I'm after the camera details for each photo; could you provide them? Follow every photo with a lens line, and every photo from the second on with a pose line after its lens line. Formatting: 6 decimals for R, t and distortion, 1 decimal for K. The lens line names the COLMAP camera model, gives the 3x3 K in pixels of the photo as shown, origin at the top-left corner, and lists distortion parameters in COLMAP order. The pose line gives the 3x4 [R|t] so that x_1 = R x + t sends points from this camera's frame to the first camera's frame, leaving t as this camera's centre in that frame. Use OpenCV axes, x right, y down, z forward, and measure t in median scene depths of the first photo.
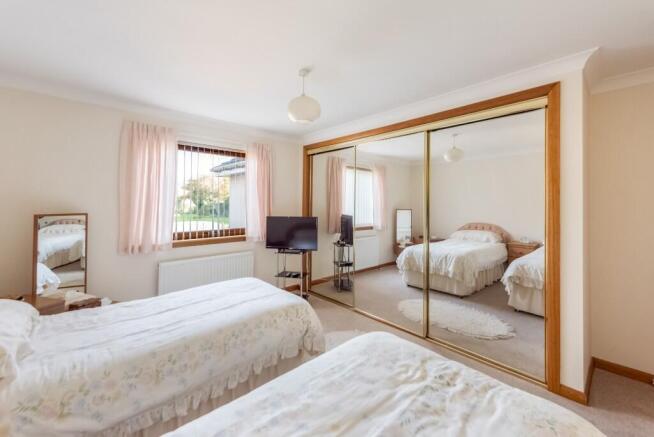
lens RADIAL K [[264.9, 0, 334.1], [0, 264.9, 203.2], [0, 0, 1]] dist [0.004372, 0.000309]
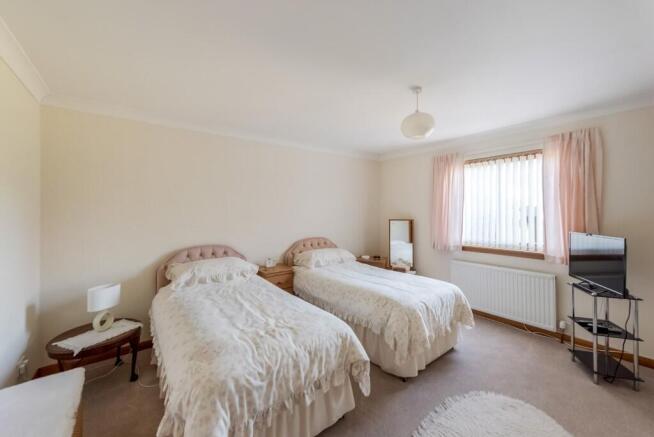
lens RADIAL K [[264.9, 0, 327.5], [0, 264.9, 213.6], [0, 0, 1]] dist [0.004372, 0.000309]
pose [[-0.105440, 0.002115, -0.994423, 1.831939], [0.004788, 0.999987, 0.001619, -0.012993], [0.994414, -0.004591, -0.105448, 1.437698]]
